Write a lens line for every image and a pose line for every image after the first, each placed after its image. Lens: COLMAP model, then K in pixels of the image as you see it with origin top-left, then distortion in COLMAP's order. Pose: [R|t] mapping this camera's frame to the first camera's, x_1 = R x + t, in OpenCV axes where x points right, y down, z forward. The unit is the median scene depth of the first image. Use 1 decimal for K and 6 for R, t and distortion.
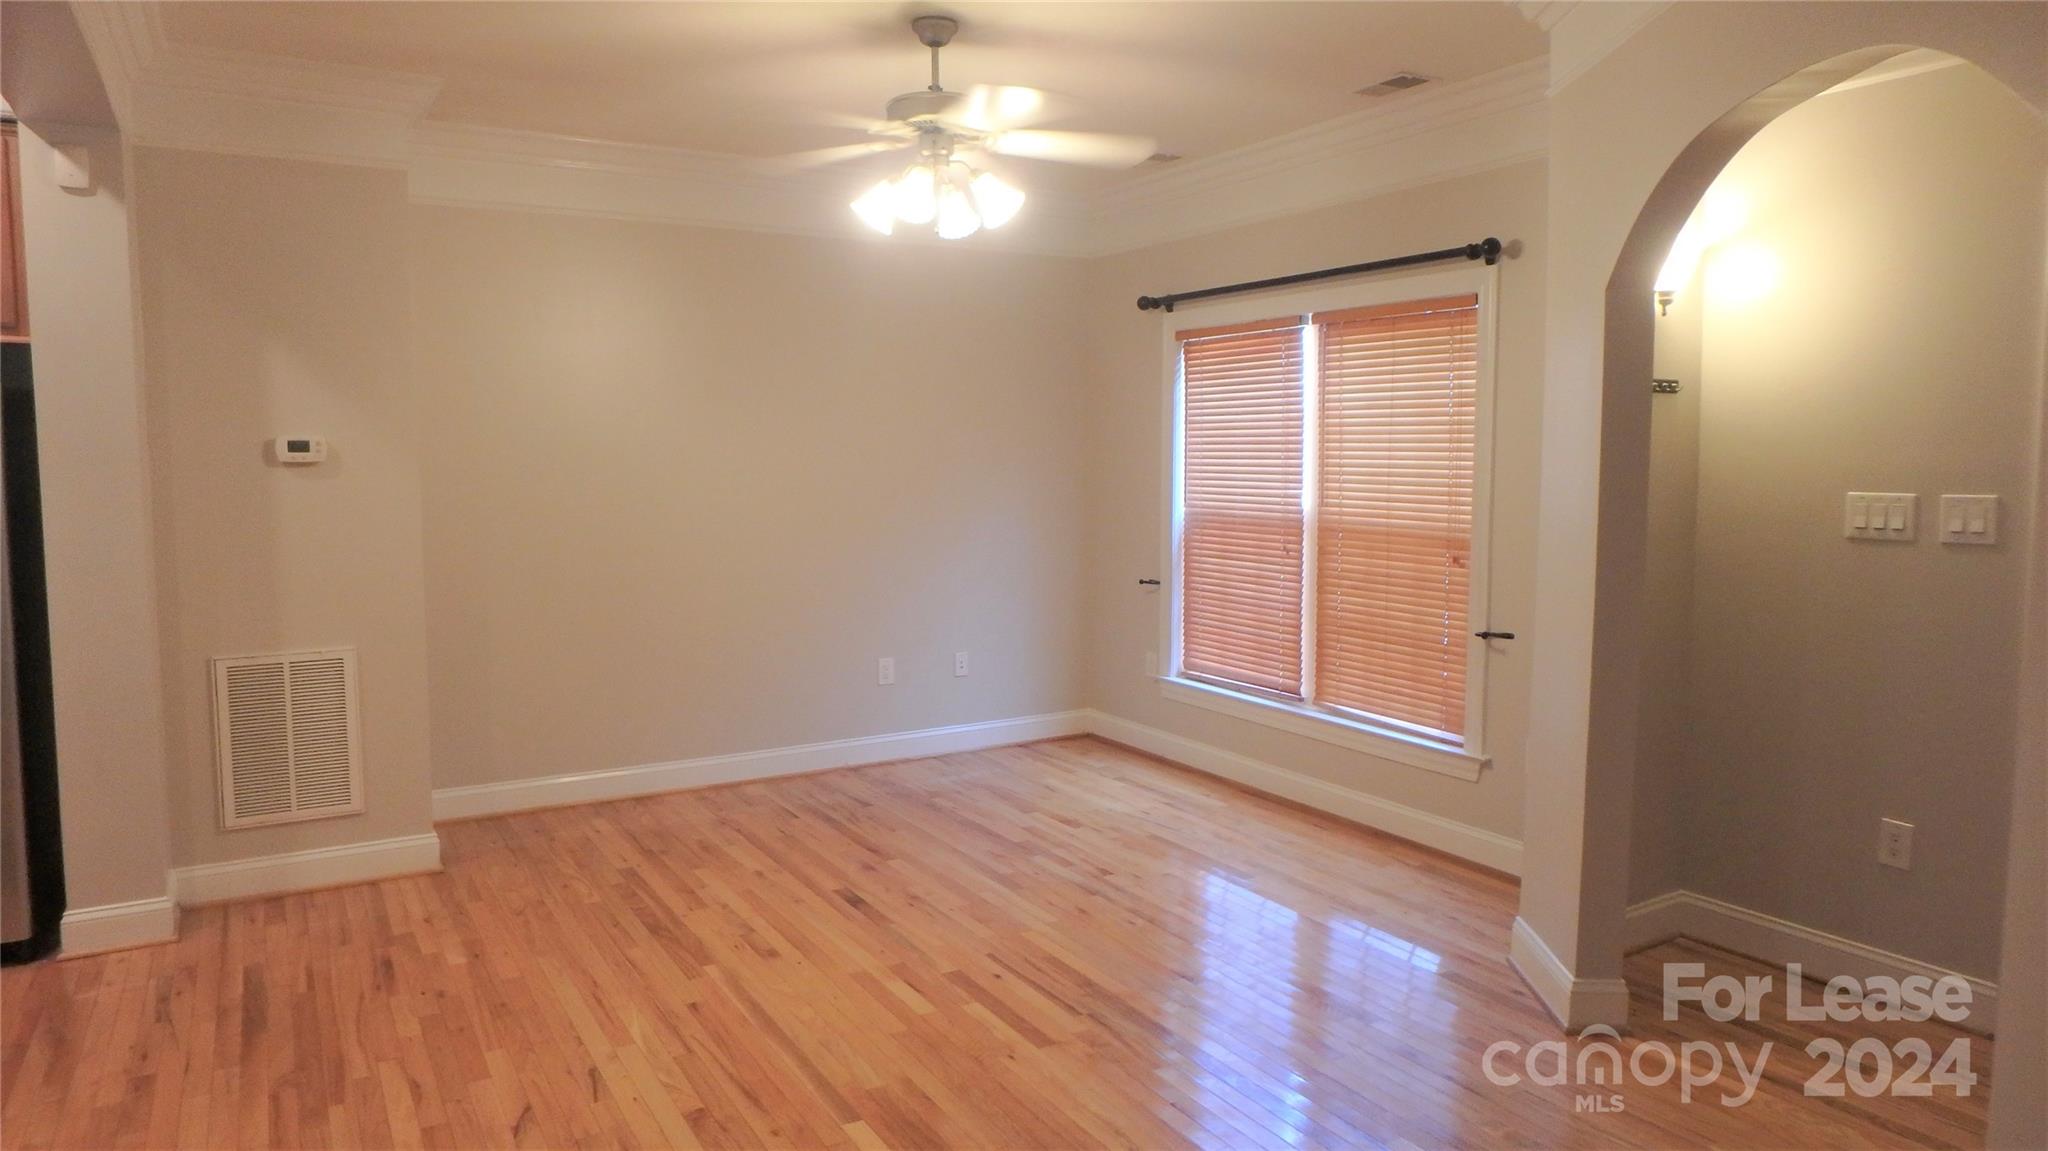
lens RADIAL K [[1304.9, 0, 1016.4], [0, 1304.9, 571.0], [0, 0, 1]] dist [-0.003799, -0.005266]
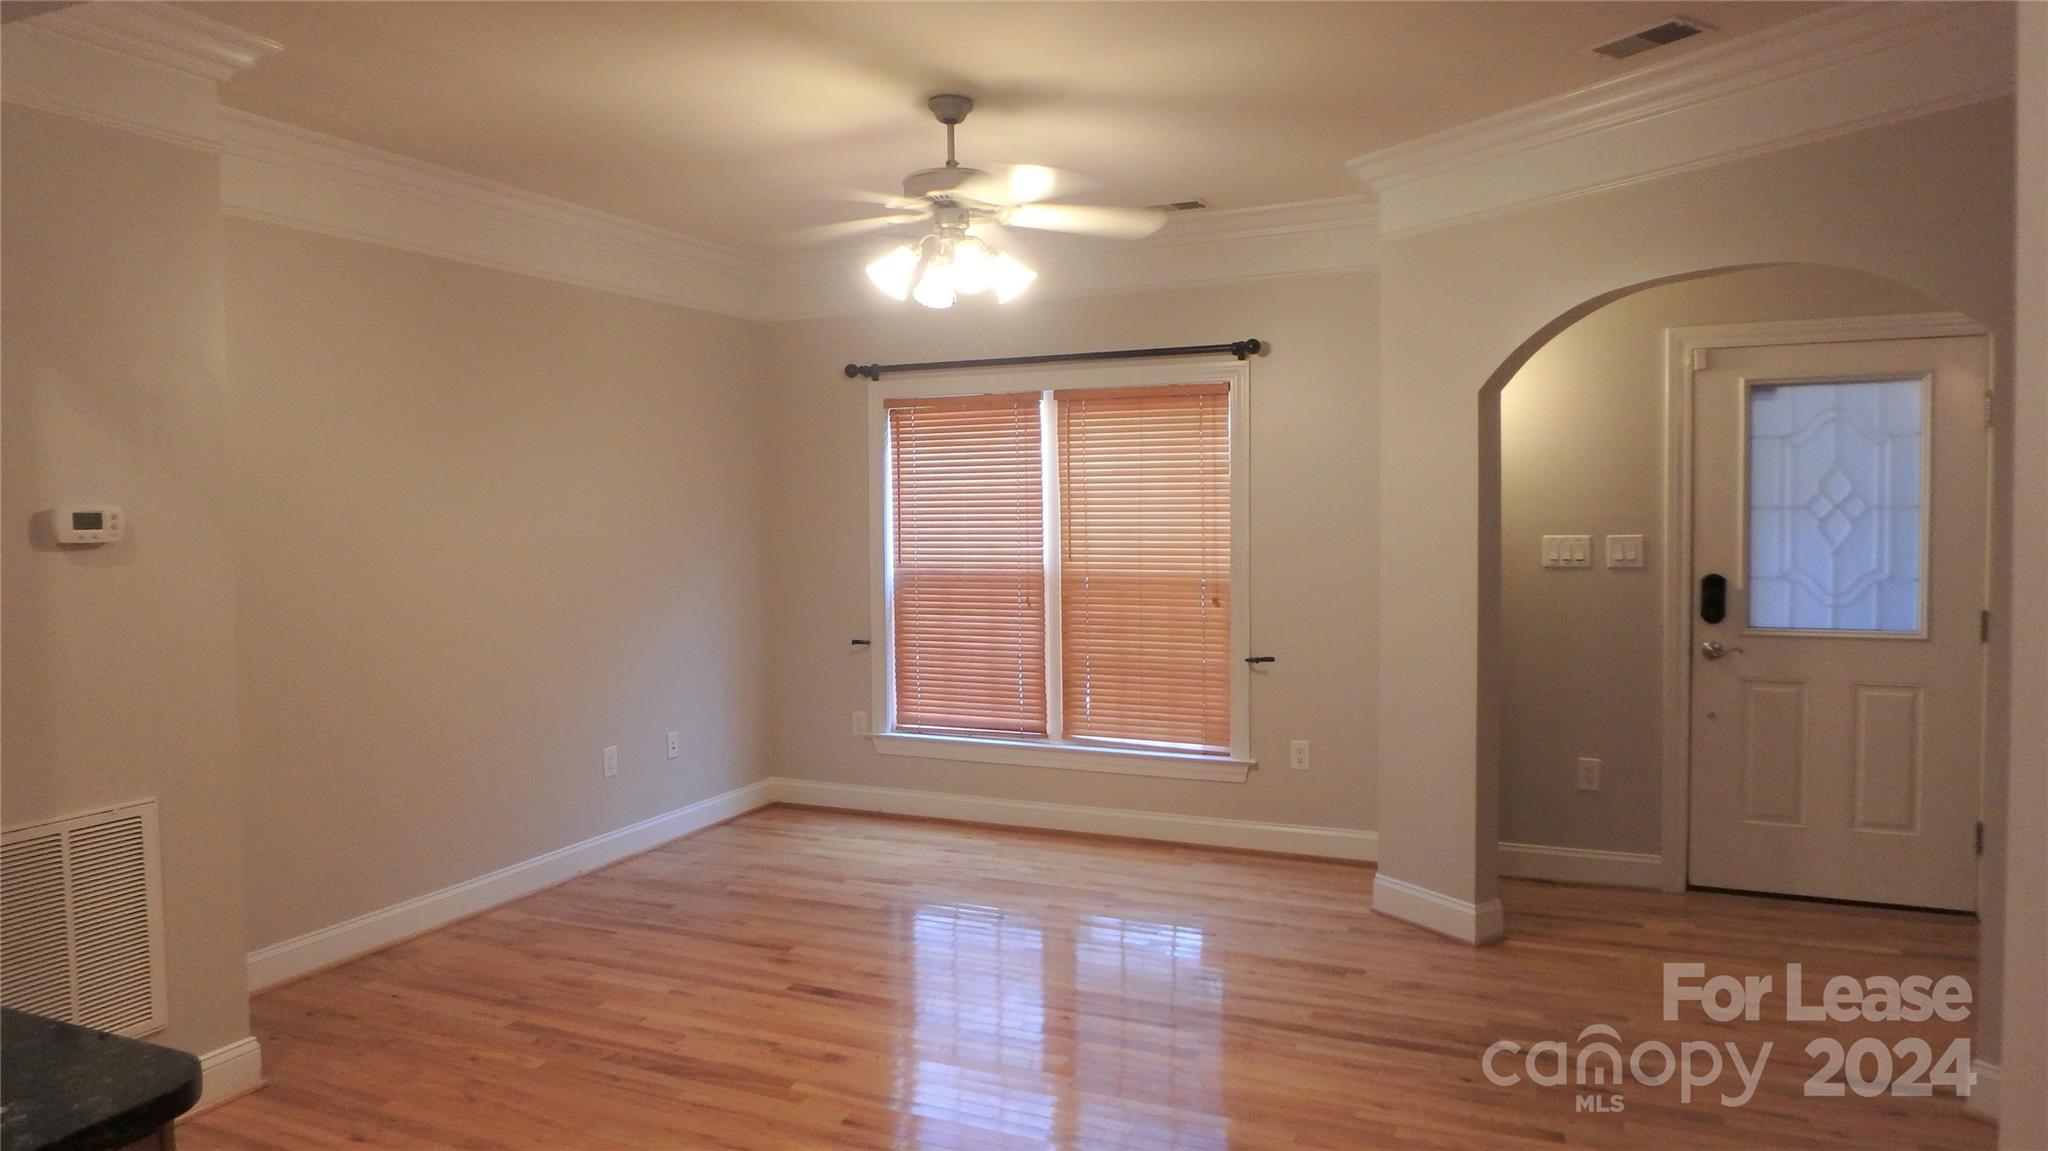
lens RADIAL K [[1304.9, 0, 1012.8], [0, 1304.9, 573.0], [0, 0, 1]] dist [-0.003799, -0.005266]
pose [[0.810015, -0.038139, 0.585168, -0.514152], [0.064816, 0.997591, -0.024702, -0.016266], [-0.582816, 0.057938, 0.810536, 0.128527]]
